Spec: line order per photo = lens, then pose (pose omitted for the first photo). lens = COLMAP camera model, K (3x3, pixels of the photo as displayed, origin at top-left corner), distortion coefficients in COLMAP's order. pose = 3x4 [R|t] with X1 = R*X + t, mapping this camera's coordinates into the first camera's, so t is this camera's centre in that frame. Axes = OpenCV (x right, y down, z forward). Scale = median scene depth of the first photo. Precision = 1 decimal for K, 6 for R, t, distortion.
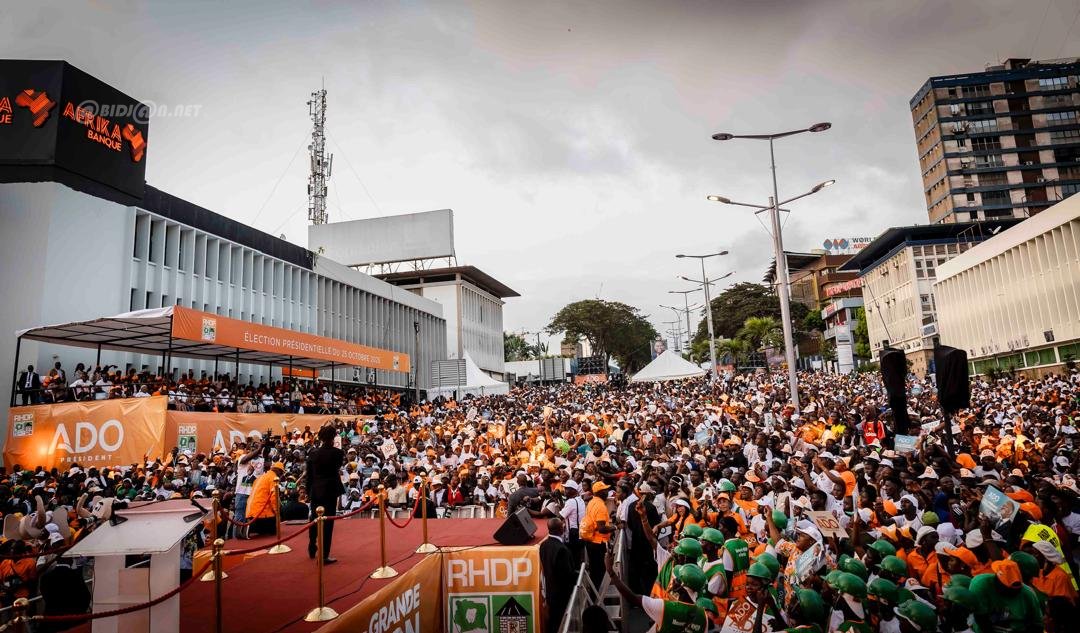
lens RADIAL K [[751.6, 0, 524.7], [0, 751.6, 253.5], [0, 0, 1]] dist [0.003853, 0.001905]
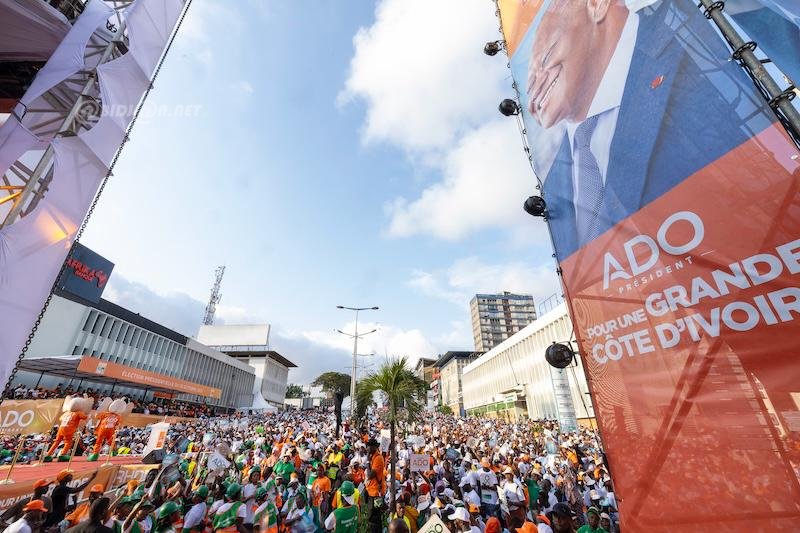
lens RADIAL K [[322.1, 0, 395.2], [0, 322.1, 270.7], [0, 0, 1]] dist [-0.001086, -0.000035]
pose [[0.971144, 0.140760, 0.192524, 0.060055], [-0.089182, 0.963021, -0.254237, -0.002727], [-0.221191, 0.229731, 0.947786, -0.039928]]
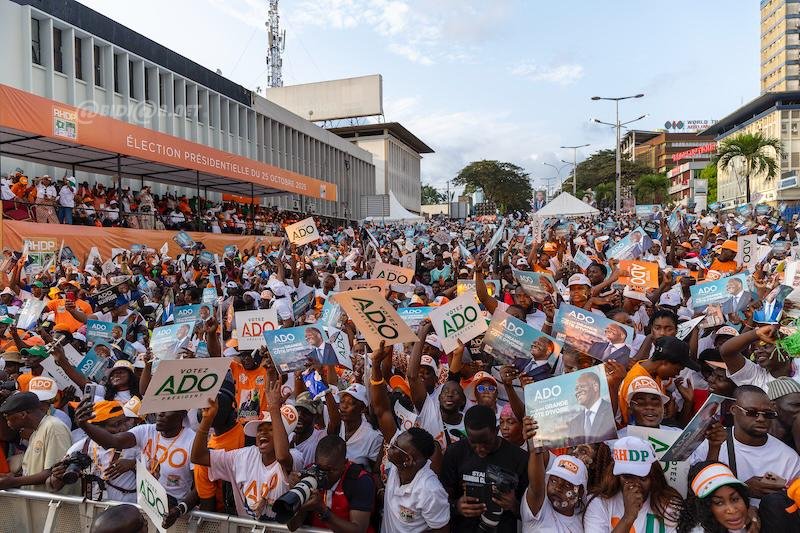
lens RADIAL K [[500.9, 0, 404.2], [0, 500.9, 261.9], [0, 0, 1]] dist [0.002273, -0.004872]
pose [[0.998038, 0.034446, -0.052276, -0.008469], [-0.020604, 0.969232, 0.245286, 0.035625], [0.059117, -0.243728, 0.968040, 0.158507]]
